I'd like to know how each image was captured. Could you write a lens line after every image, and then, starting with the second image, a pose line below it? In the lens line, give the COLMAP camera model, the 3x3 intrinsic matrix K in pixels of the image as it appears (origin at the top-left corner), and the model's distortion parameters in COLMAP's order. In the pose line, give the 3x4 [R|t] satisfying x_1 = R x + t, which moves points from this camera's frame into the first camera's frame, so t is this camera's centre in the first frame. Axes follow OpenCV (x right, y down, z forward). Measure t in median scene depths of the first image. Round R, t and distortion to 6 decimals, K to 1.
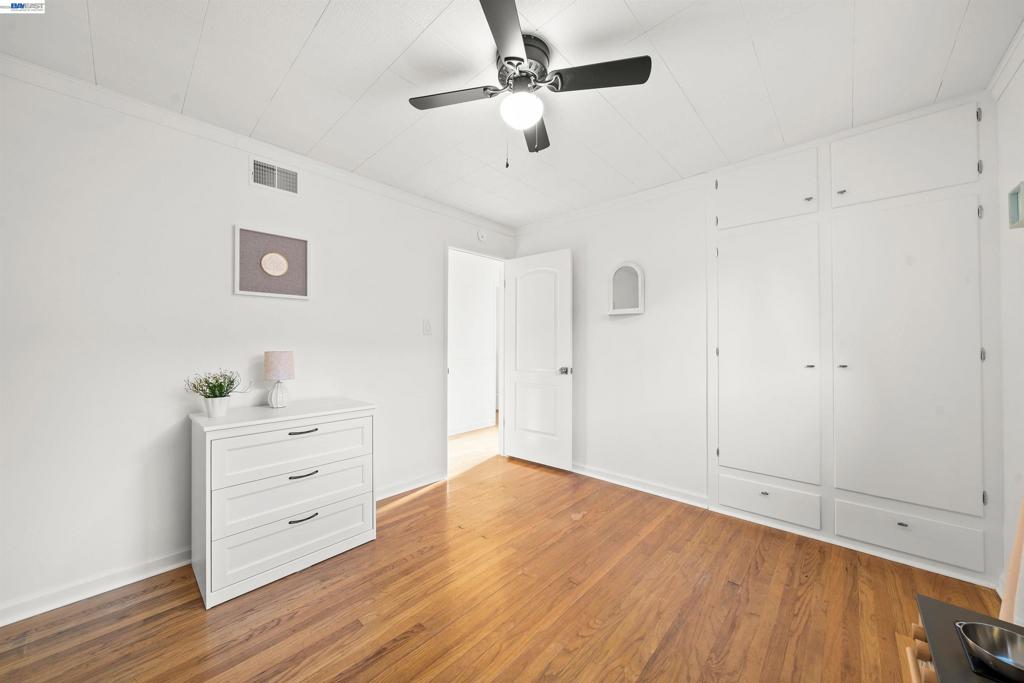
lens RADIAL K [[360.5, 0, 517.7], [0, 360.5, 344.5], [0, 0, 1]] dist [-0.000754, -0.000018]
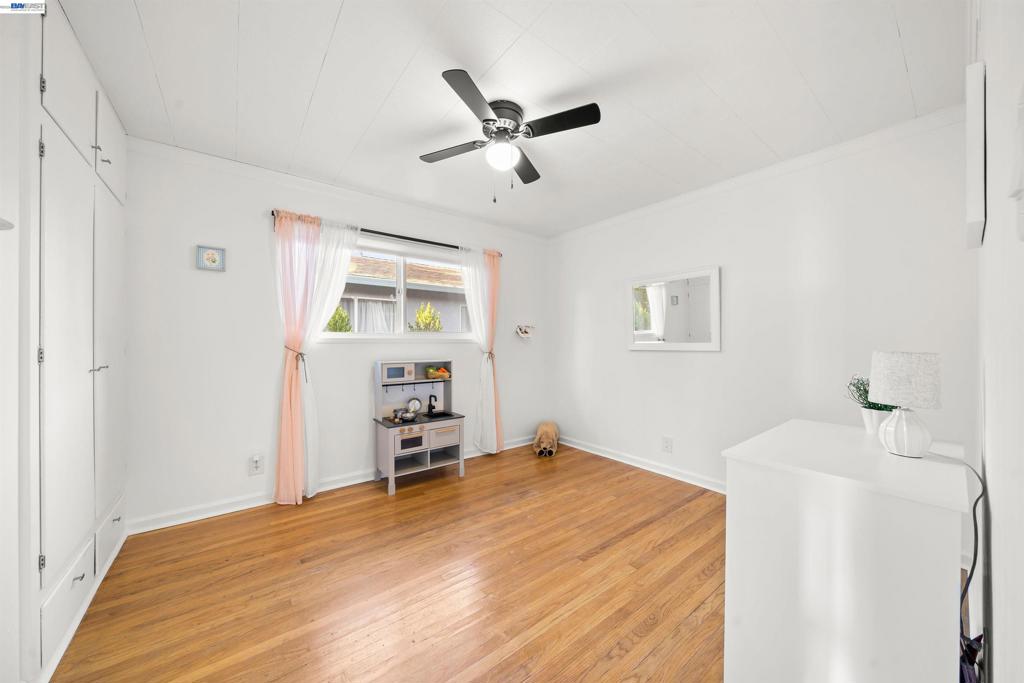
lens RADIAL K [[360.5, 0, 517.7], [0, 360.5, 344.5], [0, 0, 1]] dist [-0.000754, -0.000018]
pose [[-0.986465, 0.000252, 0.163970, -0.209338], [0.001828, 0.999954, 0.009462, 0.003153], [-0.163960, 0.009634, -0.986420, 1.891783]]
